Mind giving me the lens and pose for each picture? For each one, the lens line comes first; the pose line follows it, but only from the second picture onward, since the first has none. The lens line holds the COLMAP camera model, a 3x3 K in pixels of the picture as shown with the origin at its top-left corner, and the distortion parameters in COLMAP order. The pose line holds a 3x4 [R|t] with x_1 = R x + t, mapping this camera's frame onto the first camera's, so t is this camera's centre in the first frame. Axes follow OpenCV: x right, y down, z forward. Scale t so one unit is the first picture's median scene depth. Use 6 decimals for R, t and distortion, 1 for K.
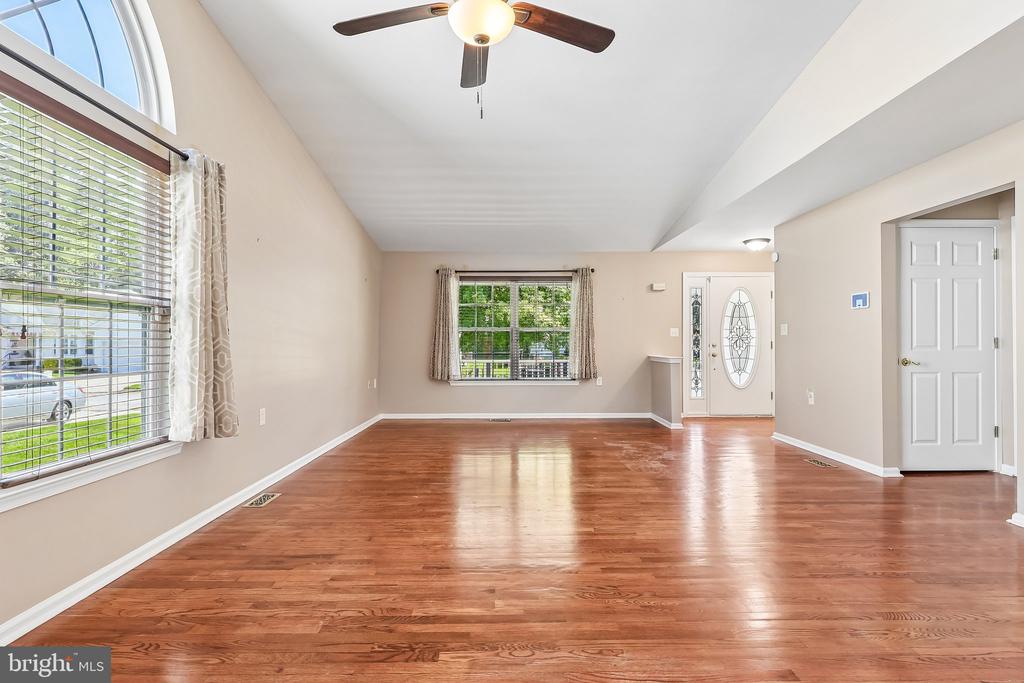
lens RADIAL K [[488.8, 0, 507.4], [0, 488.8, 343.1], [0, 0, 1]] dist [-0.002826, -0.000286]
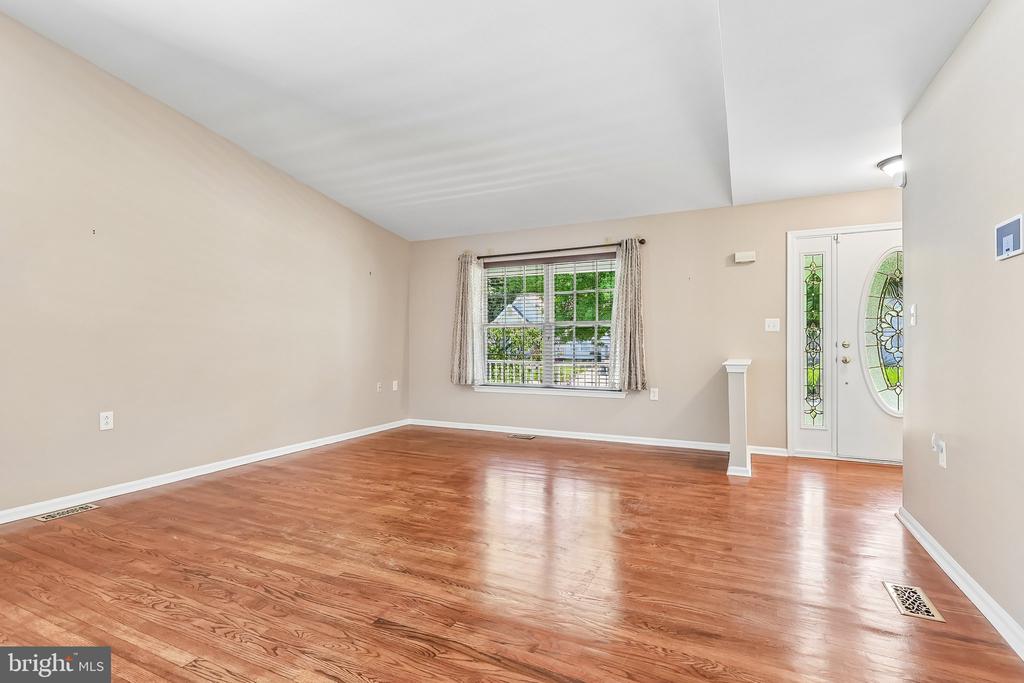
lens RADIAL K [[488.8, 0, 505.8], [0, 488.8, 345.6], [0, 0, 1]] dist [-0.002826, -0.000286]
pose [[0.900700, 0.002364, -0.434436, 0.527252], [0.000557, 0.999978, 0.006597, 0.002314], [0.434442, -0.006184, 0.900679, 0.444140]]
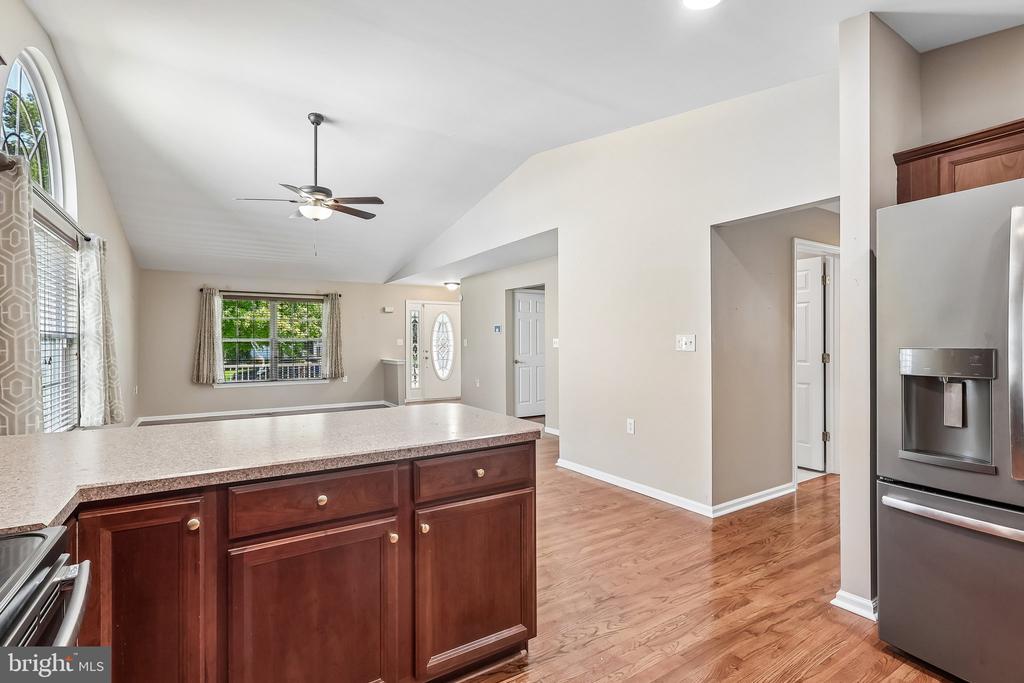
lens RADIAL K [[488.8, 0, 515.4], [0, 488.8, 342.9], [0, 0, 1]] dist [-0.002826, -0.000286]
pose [[0.844503, -0.002816, 0.535543, -0.229171], [0.001822, 0.999995, 0.002385, -0.039919], [-0.535548, -0.001038, 0.844504, -0.636945]]
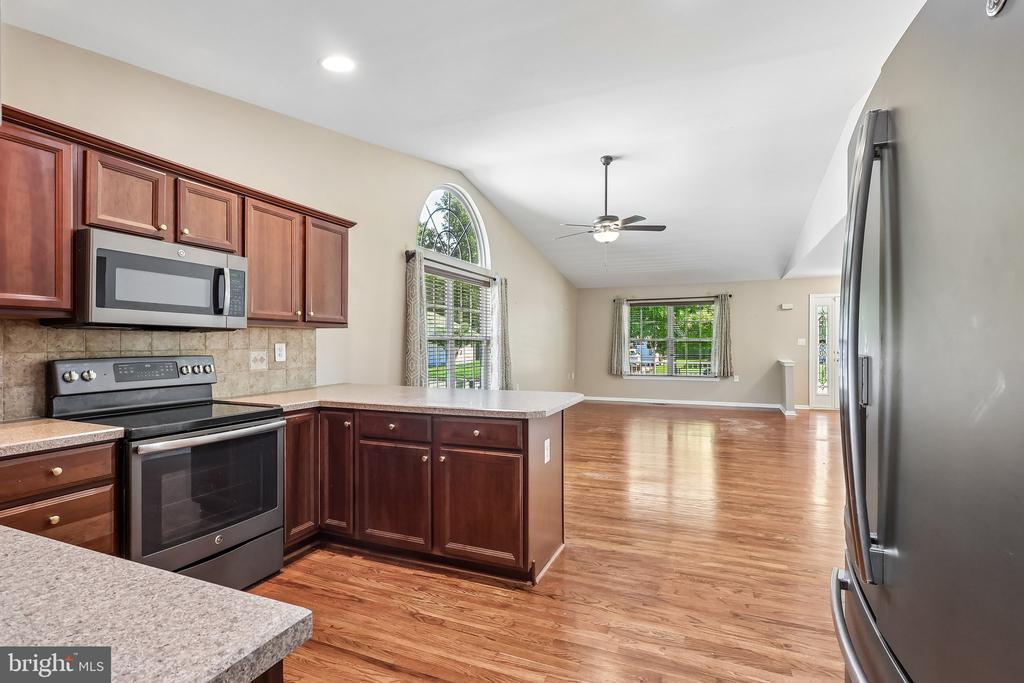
lens RADIAL K [[488.8, 0, 506.7], [0, 488.8, 345.4], [0, 0, 1]] dist [-0.002826, -0.000286]
pose [[0.917361, 0.001164, -0.398054, 0.248809], [0.001994, 0.999970, 0.007520, -0.041459], [0.398051, -0.007692, 0.917331, -0.812806]]
